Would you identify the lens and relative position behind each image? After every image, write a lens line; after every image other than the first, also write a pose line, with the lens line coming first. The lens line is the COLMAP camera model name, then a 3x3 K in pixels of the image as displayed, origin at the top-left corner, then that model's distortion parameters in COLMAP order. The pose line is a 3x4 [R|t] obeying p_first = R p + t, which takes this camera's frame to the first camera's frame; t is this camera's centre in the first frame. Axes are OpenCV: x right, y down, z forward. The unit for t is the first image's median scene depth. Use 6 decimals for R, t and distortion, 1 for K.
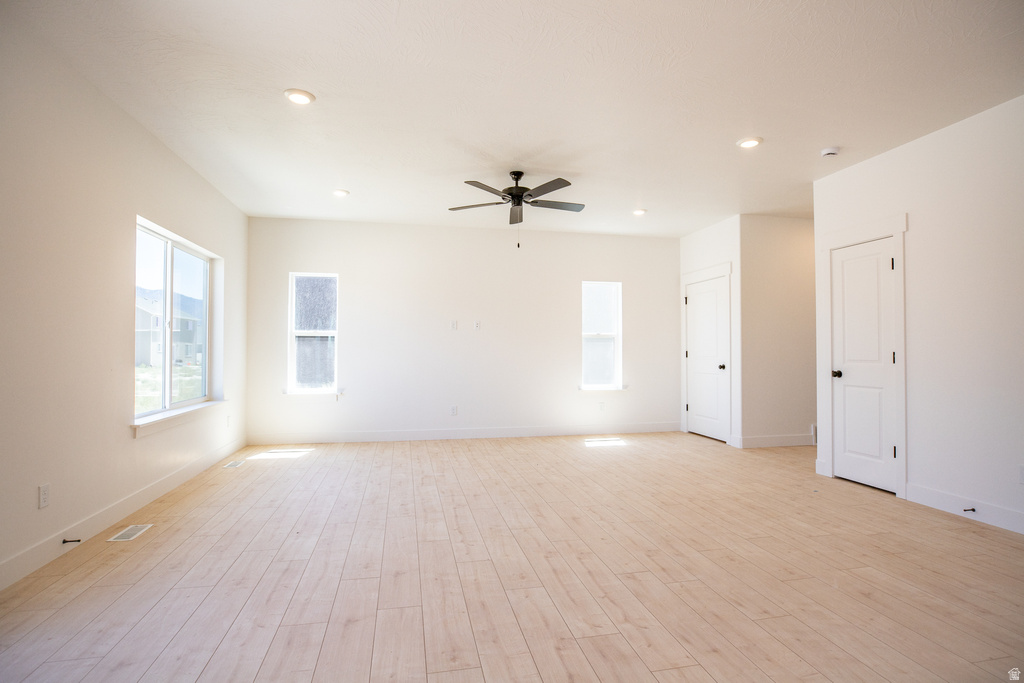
lens RADIAL K [[515.4, 0, 512.0], [0, 515.4, 341.5], [0, 0, 1]] dist [-0.015296, 0.000605]
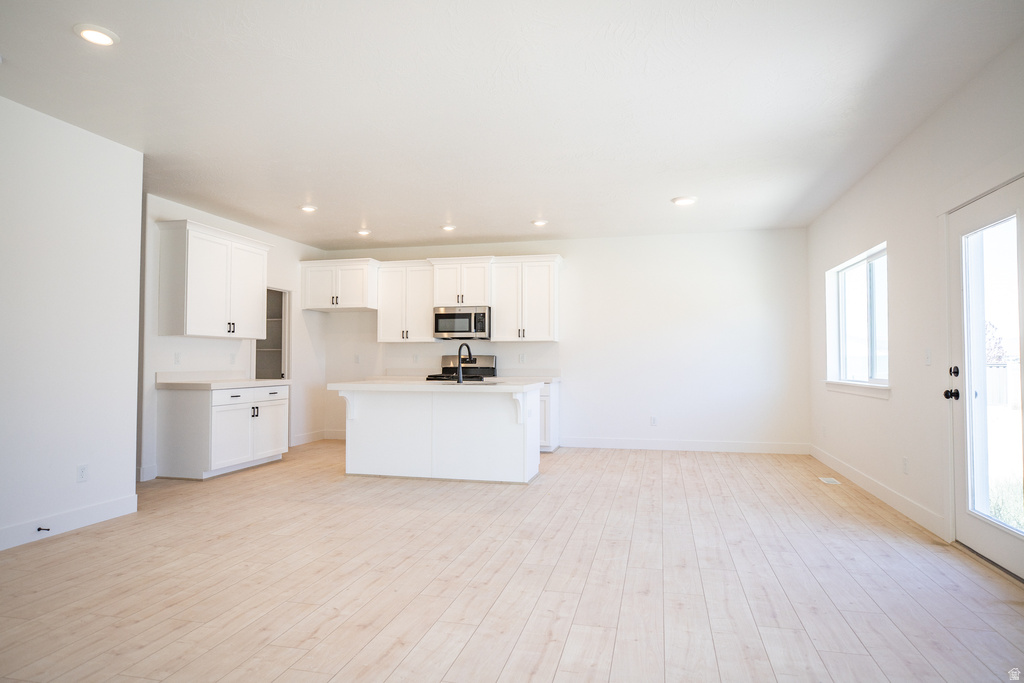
lens RADIAL K [[632.4, 0, 512.0], [0, 632.4, 341.5], [0, 0, 1]] dist [0.001621, 0.000484]
pose [[-0.906396, 0.011509, 0.422273, -0.419689], [-0.009812, 0.998785, -0.048285, 0.033508], [-0.422316, -0.047909, -0.905182, 1.841879]]
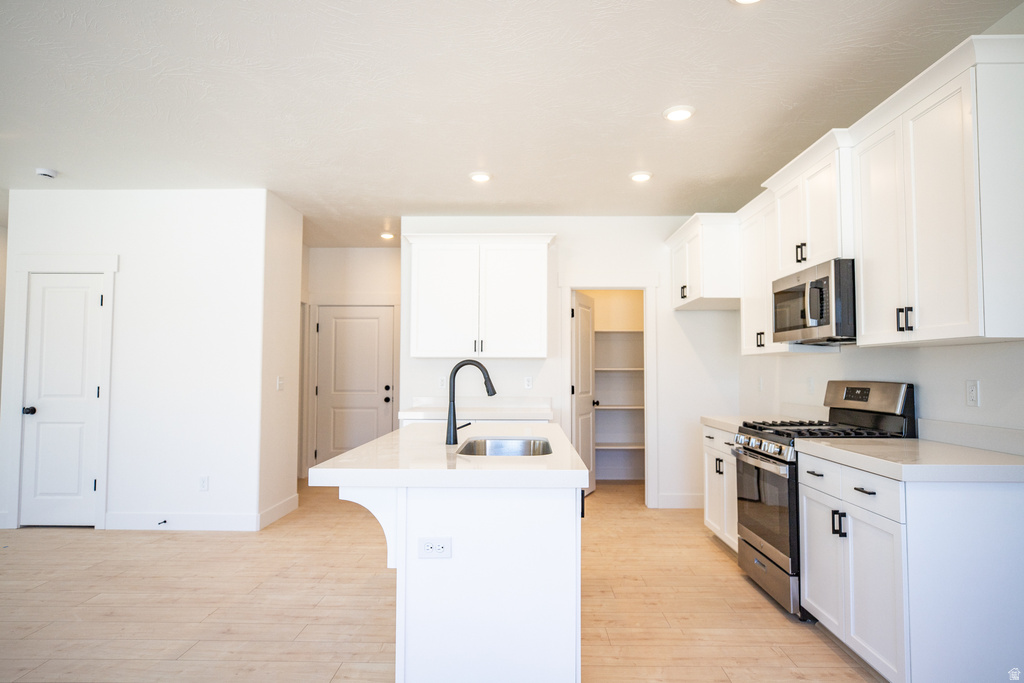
lens RADIAL K [[600.9, 0, 512.0], [0, 600.9, 341.5], [0, 0, 1]] dist [0.000100, 0.000532]
pose [[0.237545, 0.050388, 0.970069, -0.293166], [-0.021430, 0.998682, -0.046627, -0.040535], [-0.971140, -0.009712, 0.238312, -0.116015]]
